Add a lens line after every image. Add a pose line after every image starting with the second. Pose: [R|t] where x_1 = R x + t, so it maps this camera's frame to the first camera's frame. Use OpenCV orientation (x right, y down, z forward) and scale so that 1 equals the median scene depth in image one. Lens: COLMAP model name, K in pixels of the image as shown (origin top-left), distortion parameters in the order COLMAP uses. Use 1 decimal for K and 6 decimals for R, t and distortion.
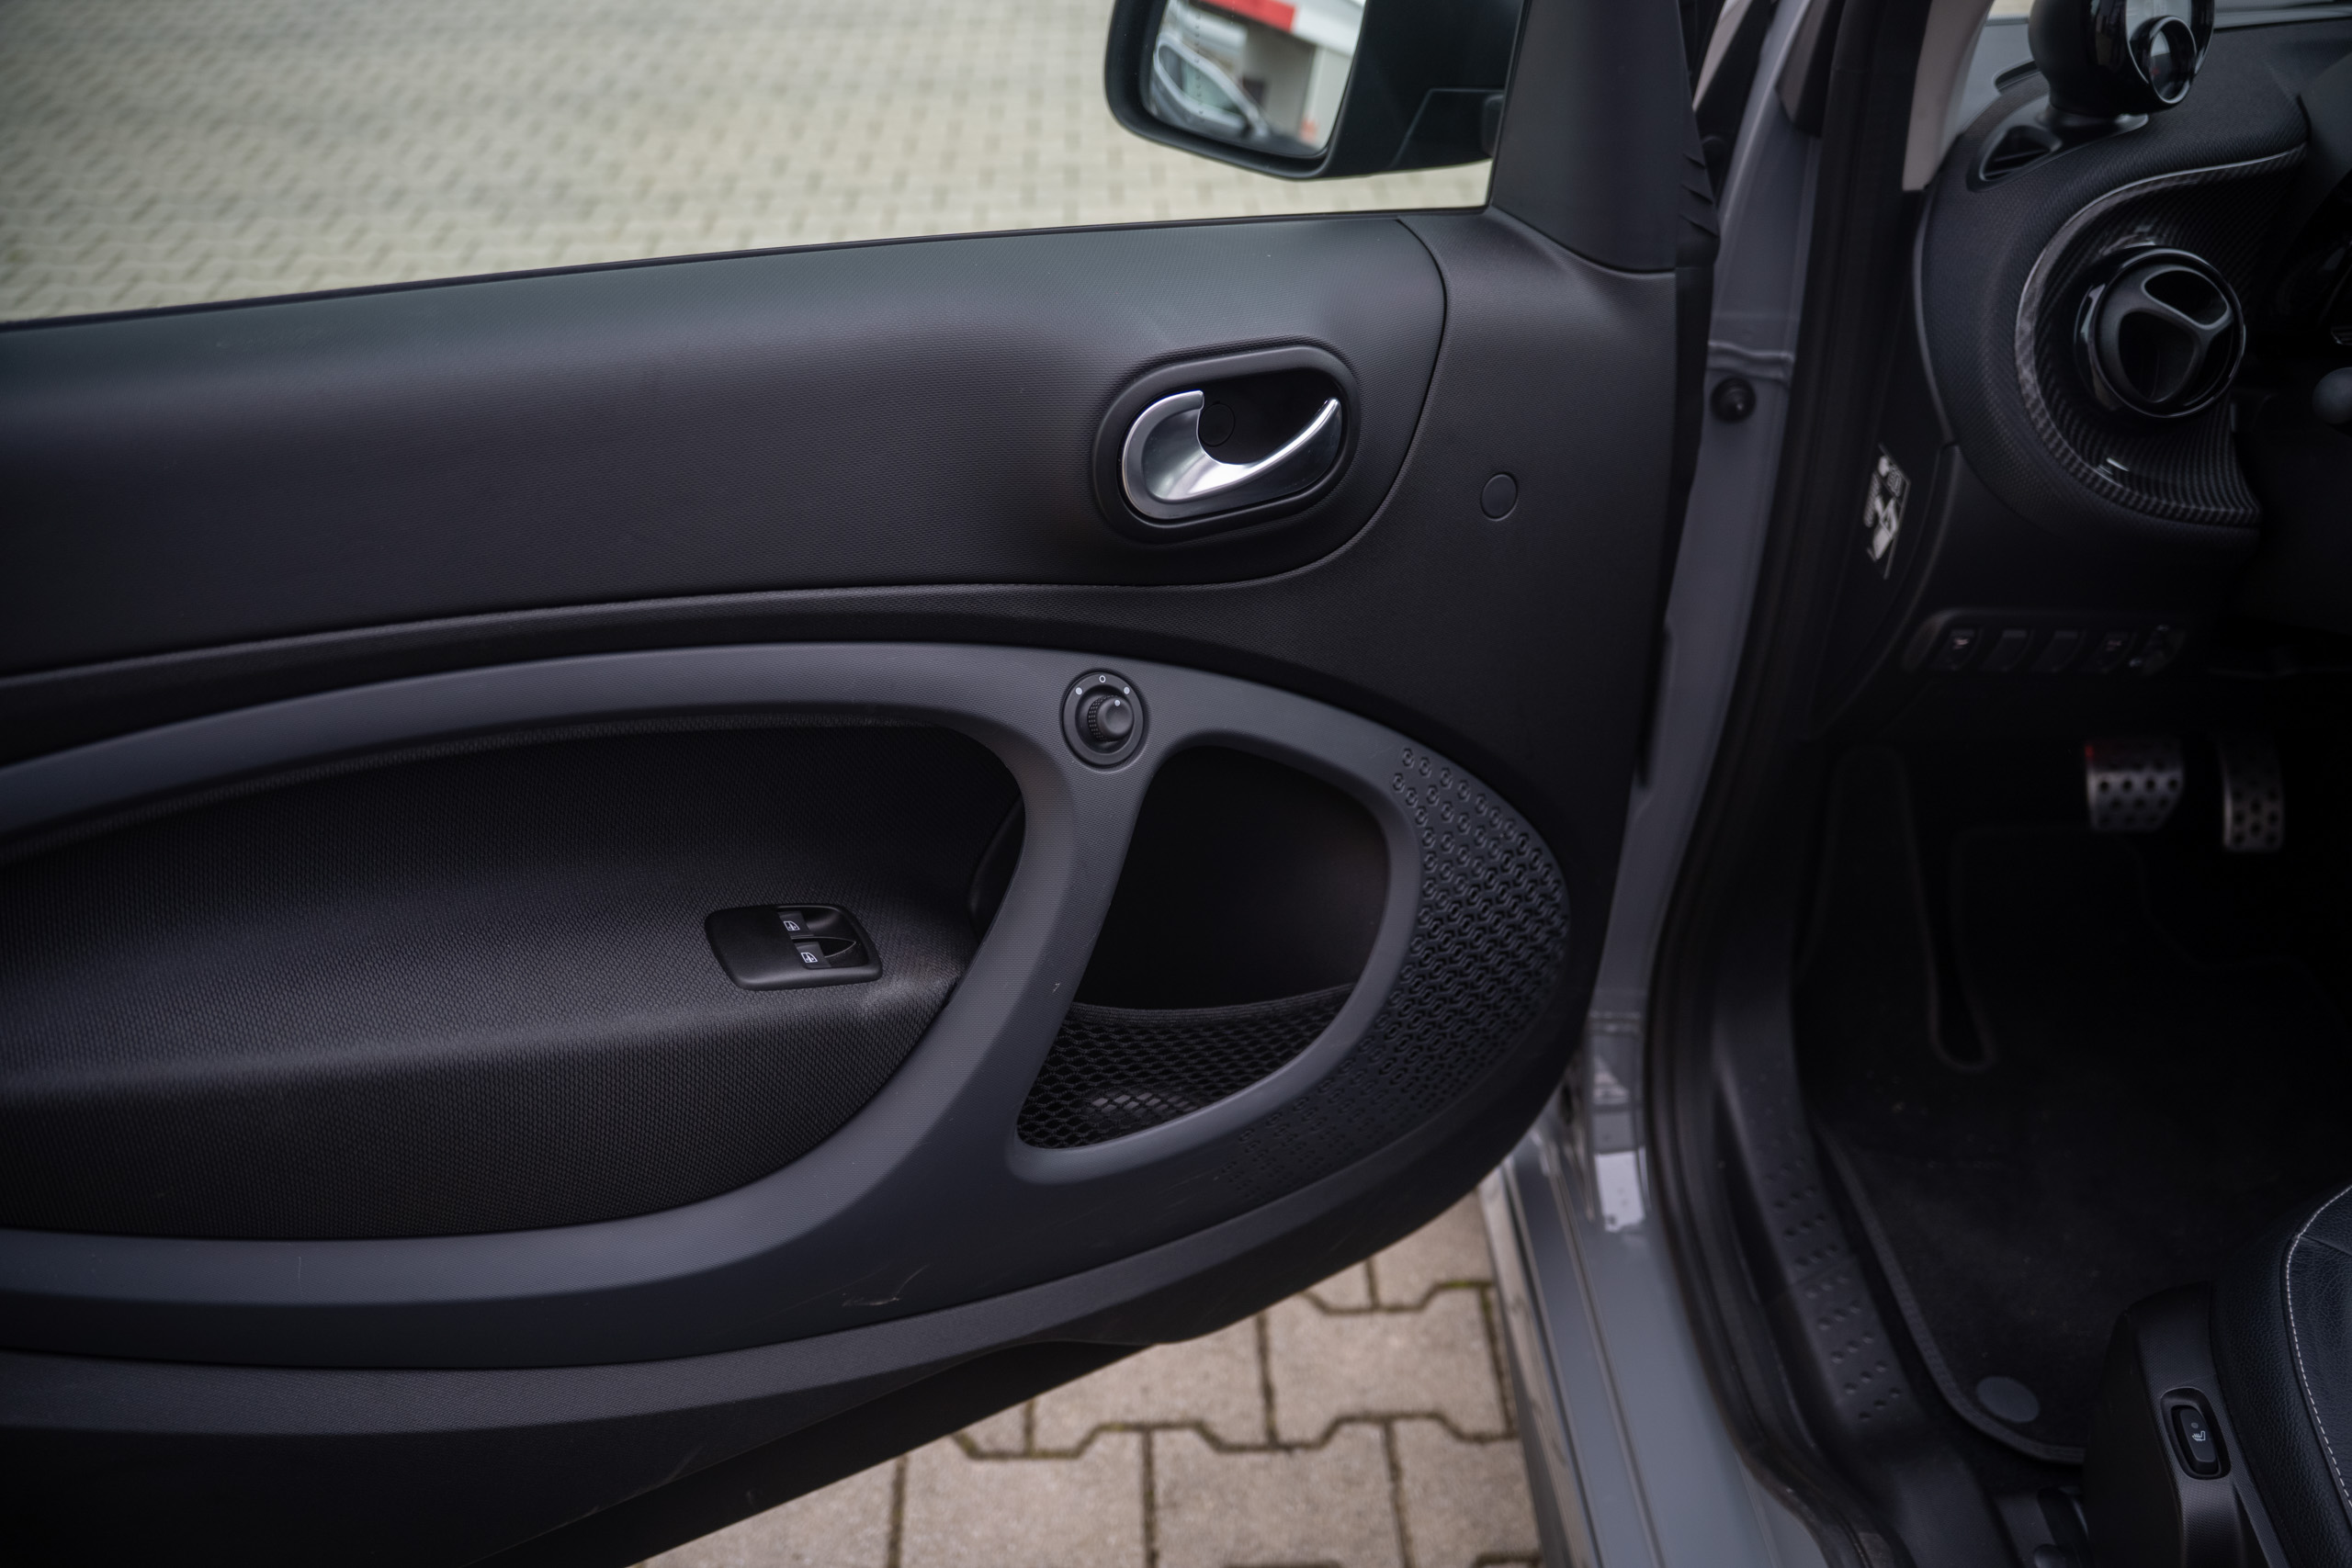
lens RADIAL K [[1880.9, 0, 1170.7], [0, 1880.9, 800.6], [0, 0, 1]] dist [-0.174673, 0.120297]
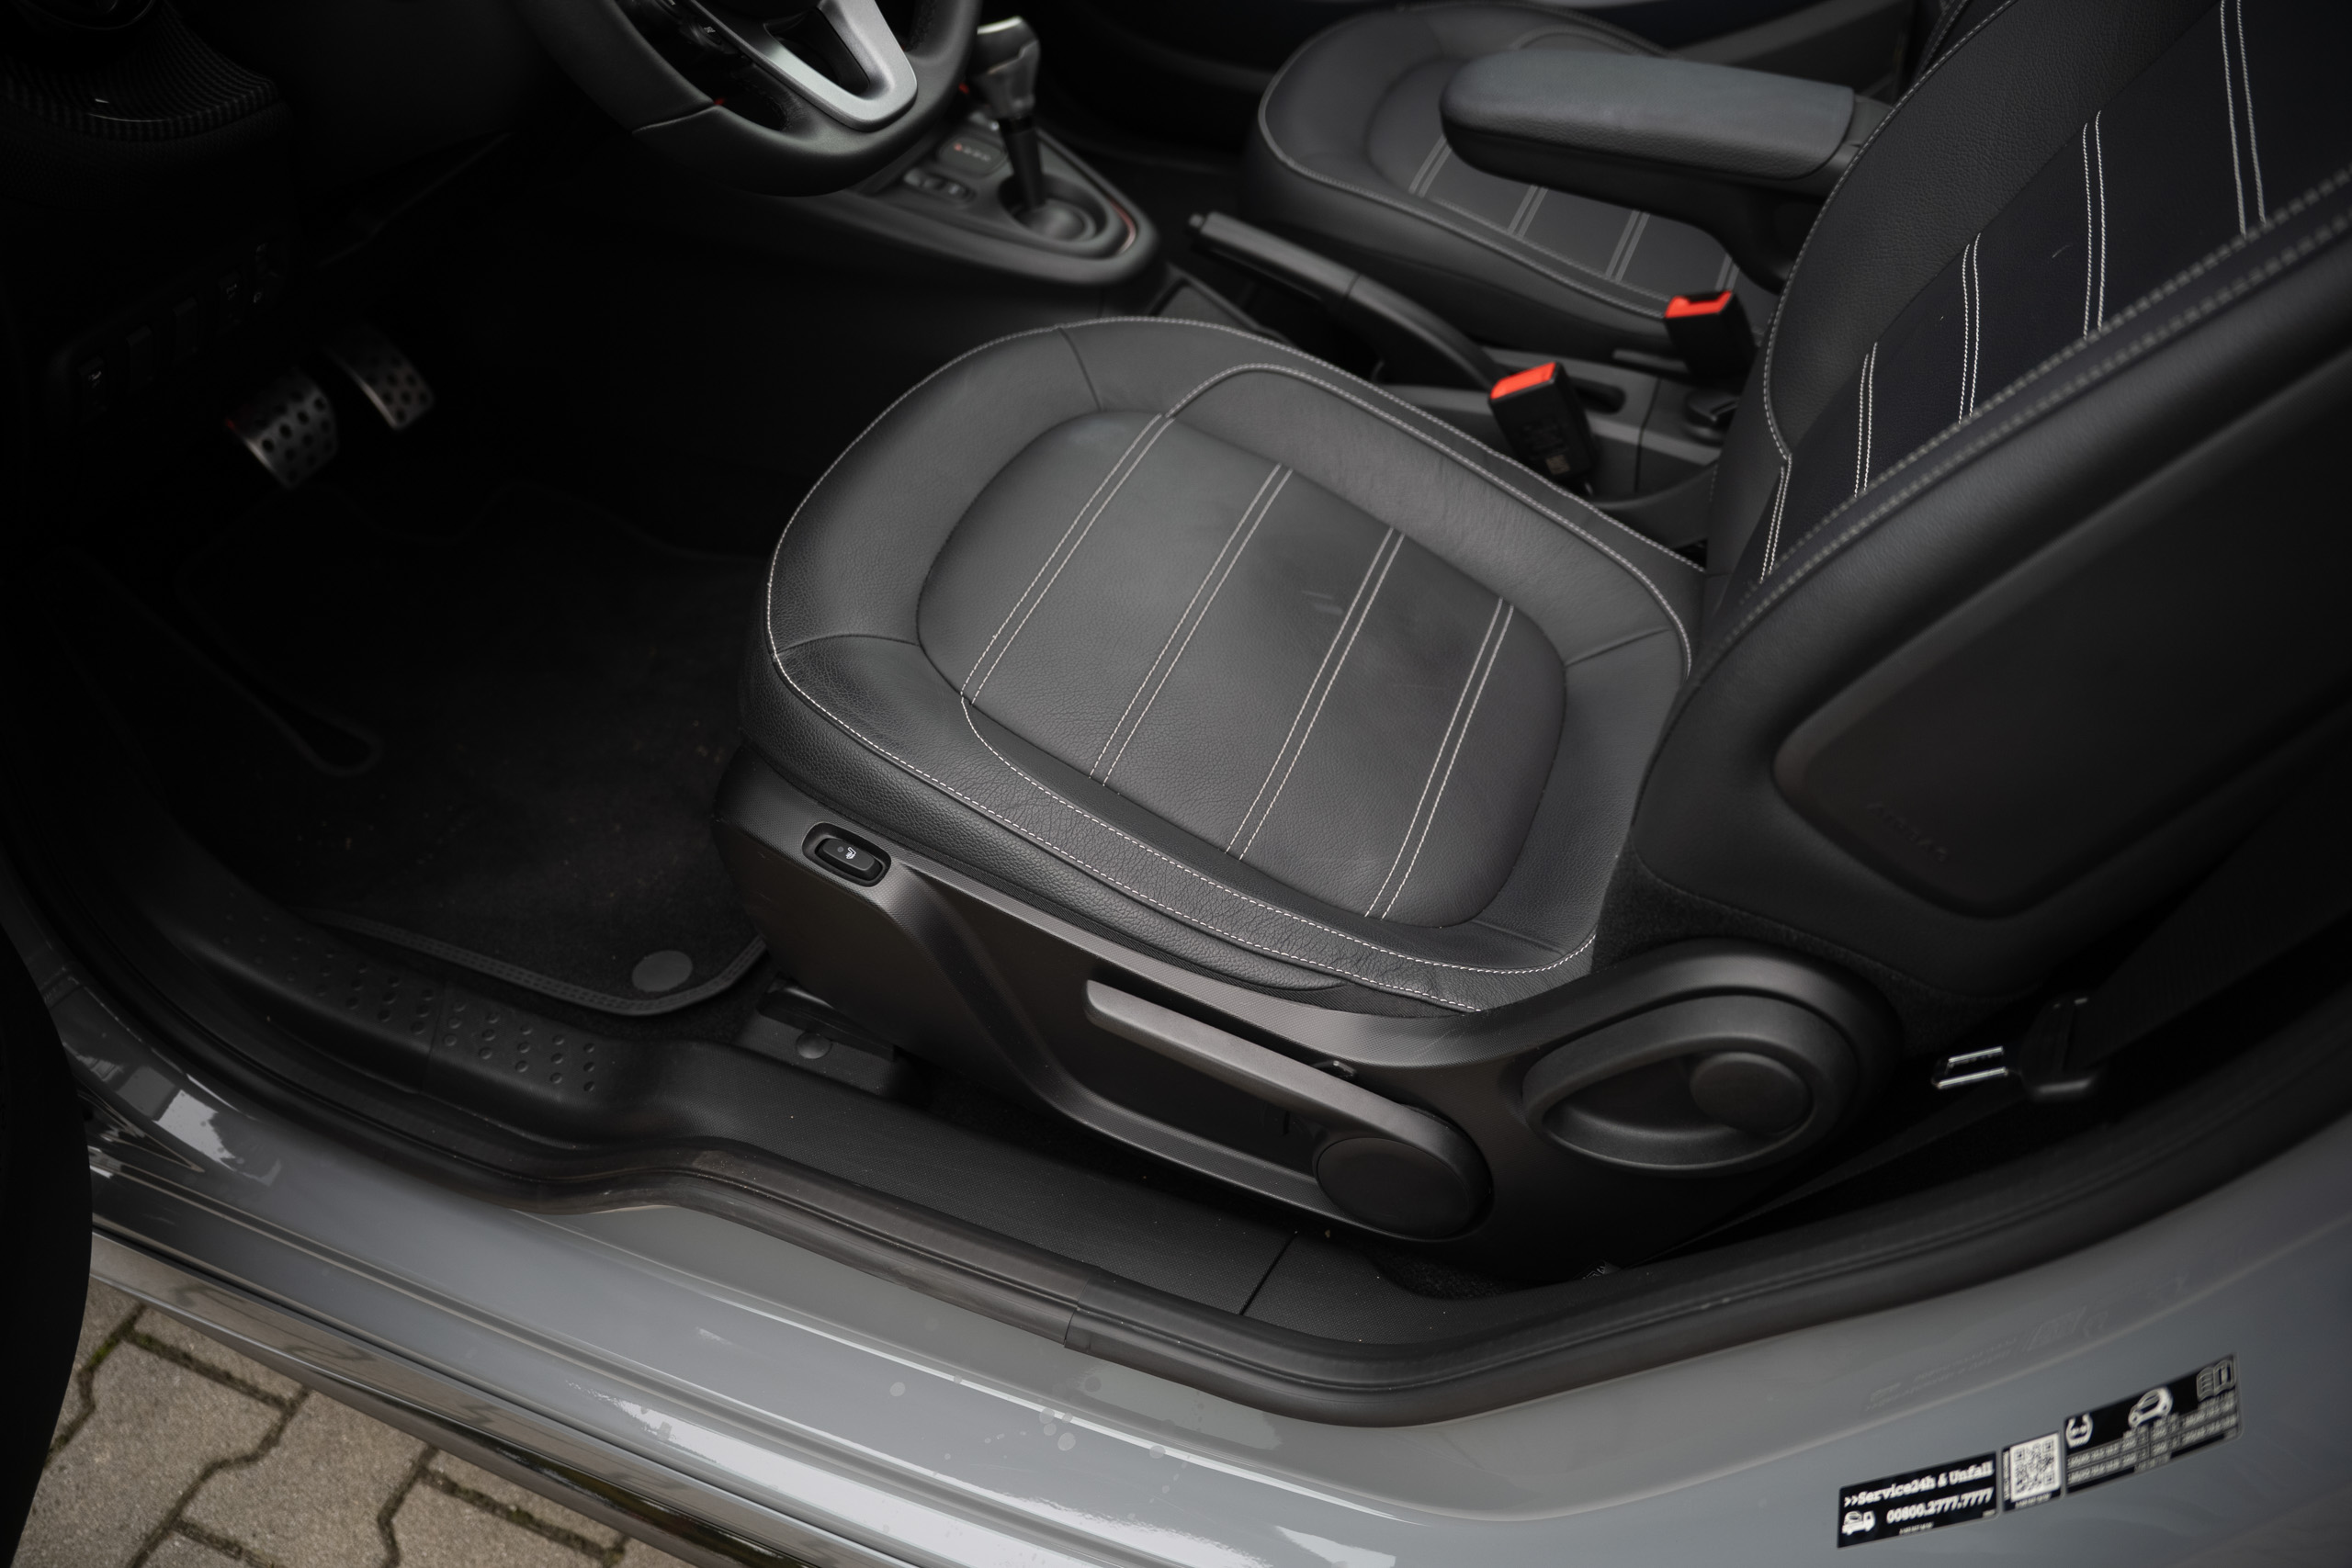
lens RADIAL K [[1880.9, 0, 1181.6], [0, 1880.9, 793.4], [0, 0, 1]] dist [-0.174673, 0.120297]
pose [[0.386747, -0.636480, 0.667324, -0.050538], [0.513112, 0.749793, 0.417764, -0.025928], [-0.766253, 0.180843, 0.616565, 0.116365]]
